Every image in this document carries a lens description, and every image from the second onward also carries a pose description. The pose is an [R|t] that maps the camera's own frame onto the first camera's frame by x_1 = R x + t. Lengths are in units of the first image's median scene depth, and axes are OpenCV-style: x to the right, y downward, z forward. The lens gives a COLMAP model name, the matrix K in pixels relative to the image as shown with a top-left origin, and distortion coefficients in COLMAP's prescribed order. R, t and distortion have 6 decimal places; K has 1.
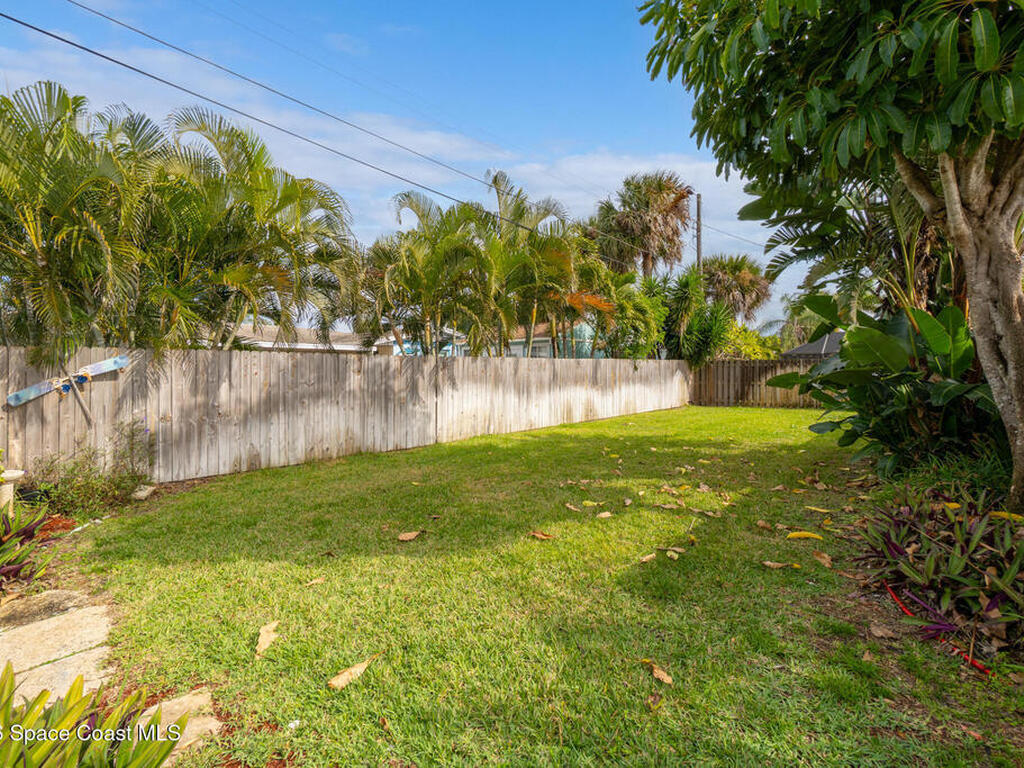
lens RADIAL K [[497.0, 0, 506.8], [0, 497.0, 375.1], [0, 0, 1]] dist [-0.004698, -0.001601]
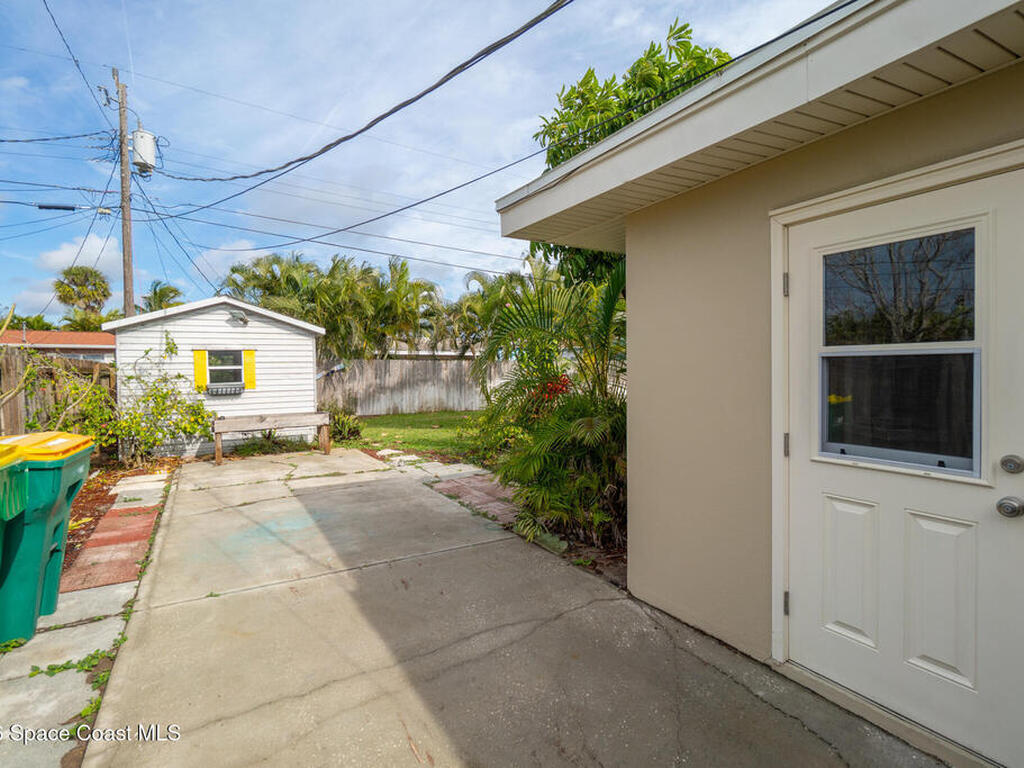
lens RADIAL K [[497.0, 0, 513.8], [0, 497.0, 376.9], [0, 0, 1]] dist [-0.004698, -0.001601]
pose [[0.951444, 0.006147, -0.307762, 0.563414], [-0.003675, 0.999956, 0.008611, 0.005223], [0.307801, -0.007062, 0.951424, -0.788885]]
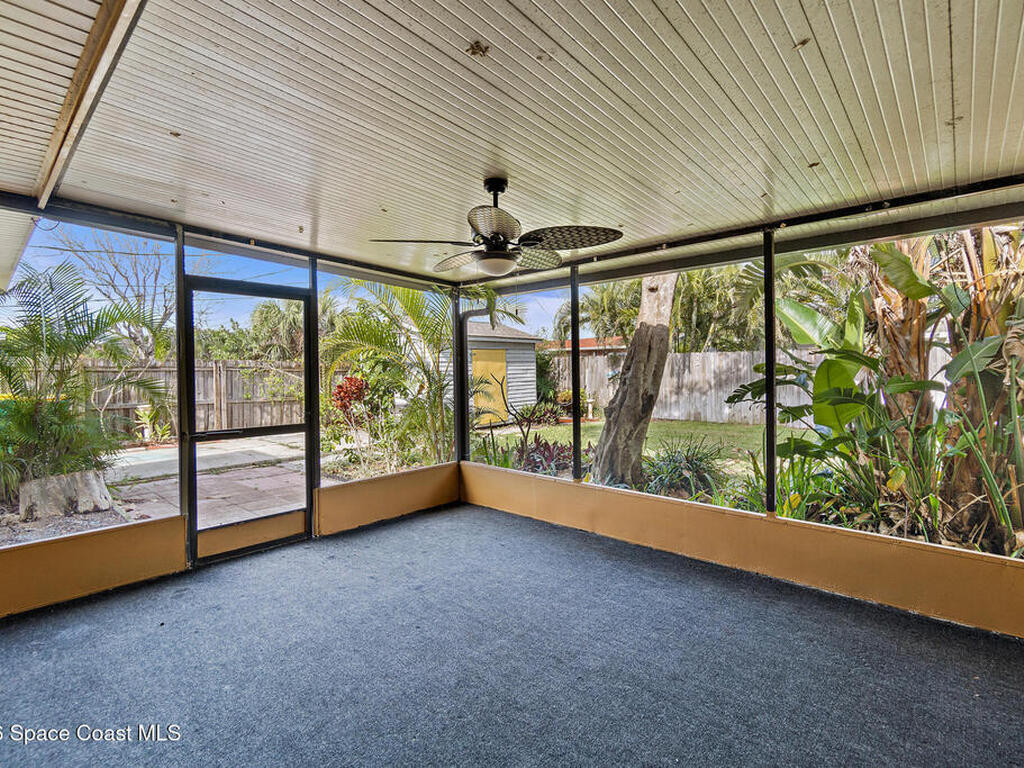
lens RADIAL K [[497.0, 0, 506.3], [0, 497.0, 375.9], [0, 0, 1]] dist [-0.004698, -0.001601]
pose [[-0.038045, 0.023594, -0.998997, 1.071899], [0.004096, 0.999716, 0.023455, -0.009030], [0.999268, -0.003200, -0.038131, 0.340377]]
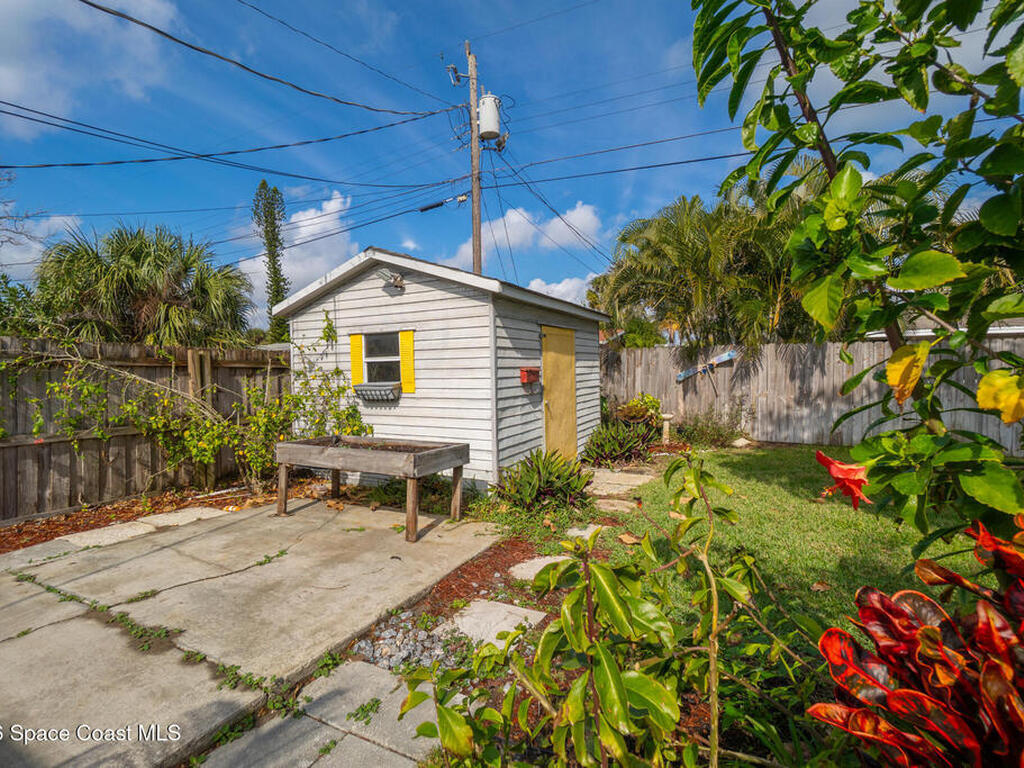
lens RADIAL K [[497.0, 0, 508.0], [0, 497.0, 374.0], [0, 0, 1]] dist [-0.004698, -0.001601]
pose [[0.220957, 0.017973, -0.975118, 0.383874], [-0.002640, 0.999838, 0.017830, 0.004773], [0.975280, -0.001366, 0.220969, -0.002406]]
